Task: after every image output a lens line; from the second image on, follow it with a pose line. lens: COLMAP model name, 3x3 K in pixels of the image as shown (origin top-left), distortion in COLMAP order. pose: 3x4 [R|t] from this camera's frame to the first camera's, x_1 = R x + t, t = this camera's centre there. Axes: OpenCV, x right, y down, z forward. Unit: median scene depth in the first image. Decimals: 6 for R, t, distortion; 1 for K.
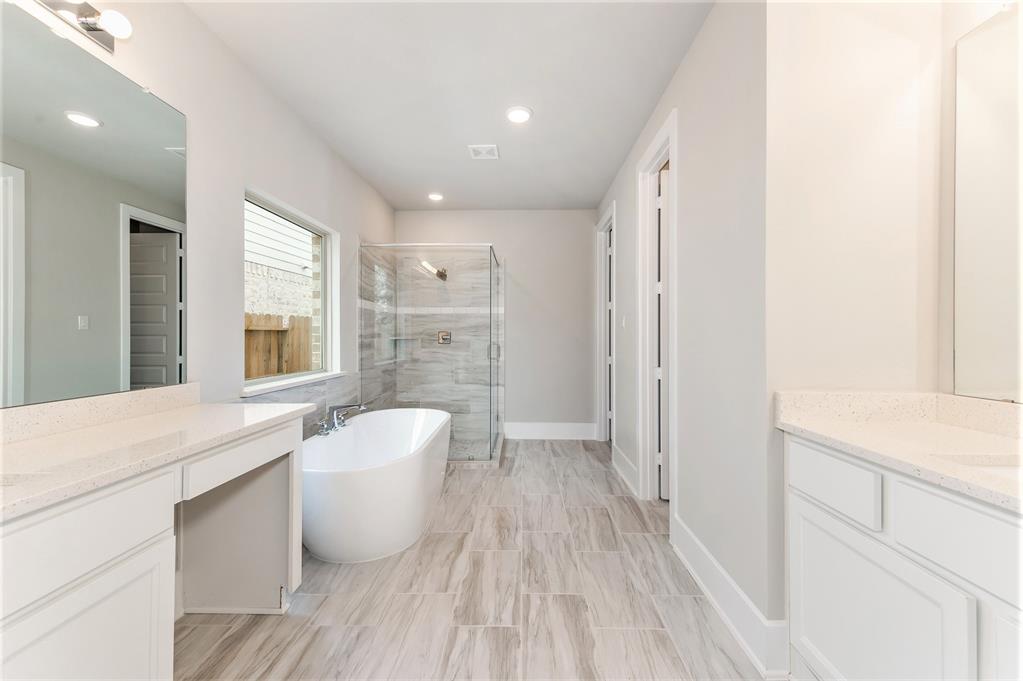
lens RADIAL K [[406.9, 0, 512.1], [0, 406.9, 341.5], [0, 0, 1]] dist [0.015948, 0.000237]
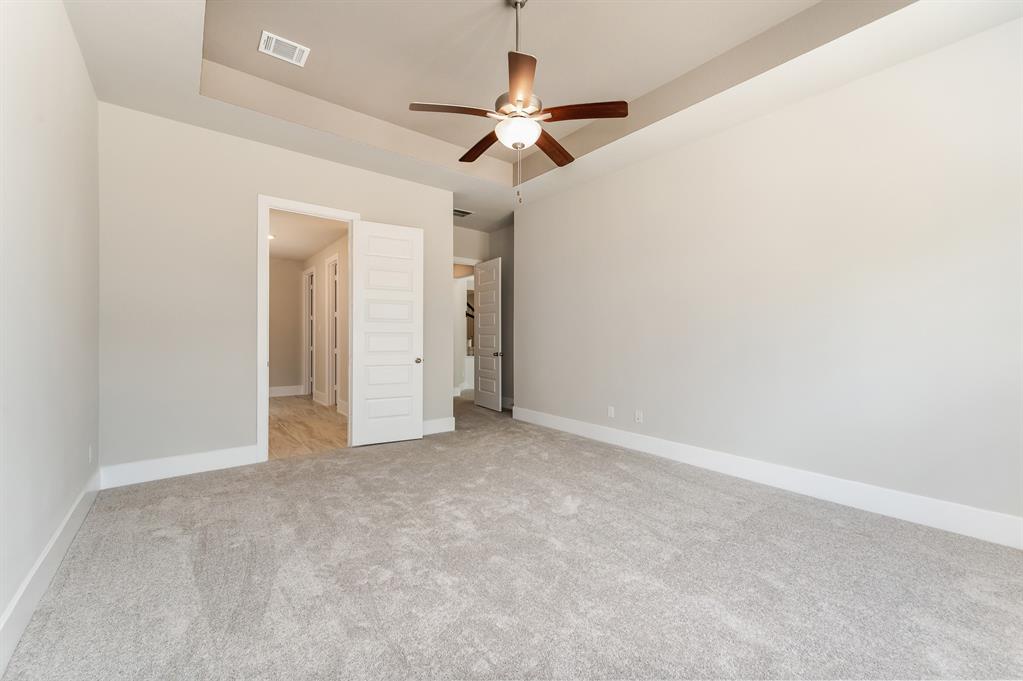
lens RADIAL K [[406.9, 0, 512.9], [0, 406.9, 339.6], [0, 0, 1]] dist [0.015948, 0.000237]
pose [[0.765646, 0.000671, 0.643261, -0.245023], [-0.002778, 0.999994, 0.002264, -0.005569], [-0.643256, -0.003520, 0.765643, -0.973602]]
